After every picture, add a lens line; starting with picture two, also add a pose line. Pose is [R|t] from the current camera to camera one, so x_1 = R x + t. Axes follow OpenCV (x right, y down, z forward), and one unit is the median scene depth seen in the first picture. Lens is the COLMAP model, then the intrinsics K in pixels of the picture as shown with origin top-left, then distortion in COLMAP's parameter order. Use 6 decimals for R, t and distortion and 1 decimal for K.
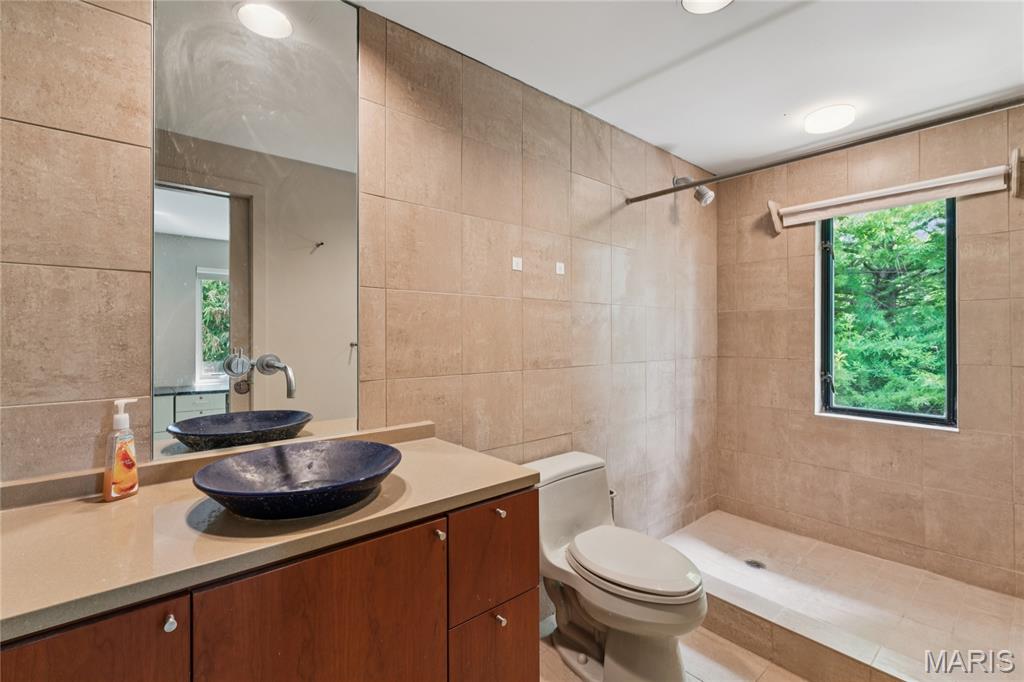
lens RADIAL K [[455.3, 0, 511.2], [0, 455.3, 341.9], [0, 0, 1]] dist [-0.000777, -0.001329]
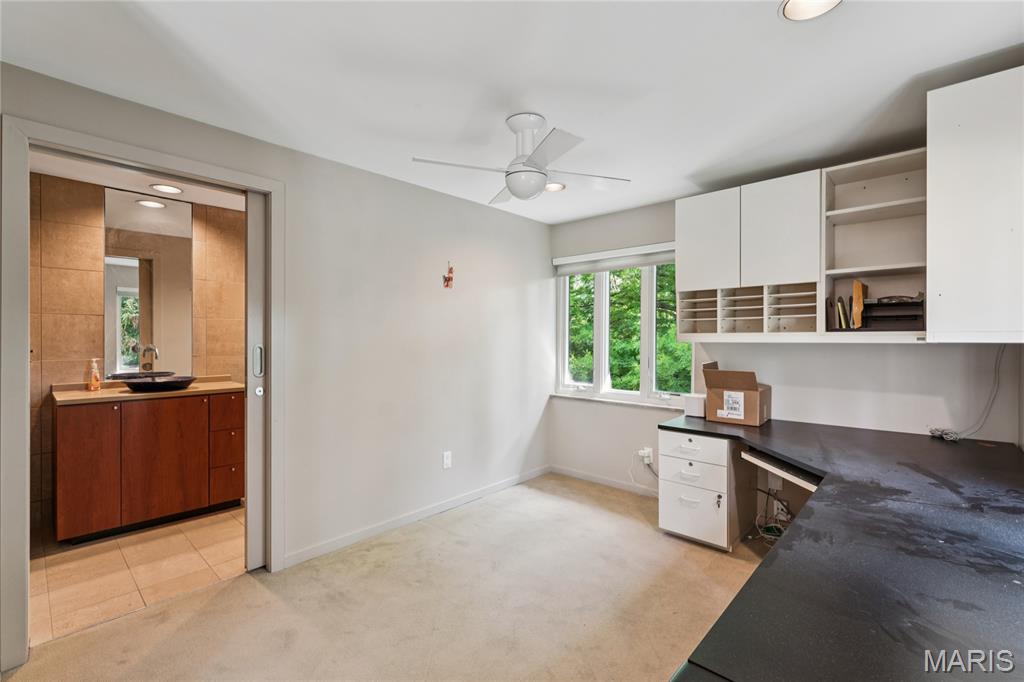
lens RADIAL K [[455.3, 0, 512.7], [0, 455.3, 347.1], [0, 0, 1]] dist [-0.000777, -0.001329]
pose [[0.993206, 0.000616, 0.116367, 1.501216], [-0.001220, 0.999986, 0.005122, 0.029570], [-0.116362, -0.005229, 0.993193, -2.245660]]
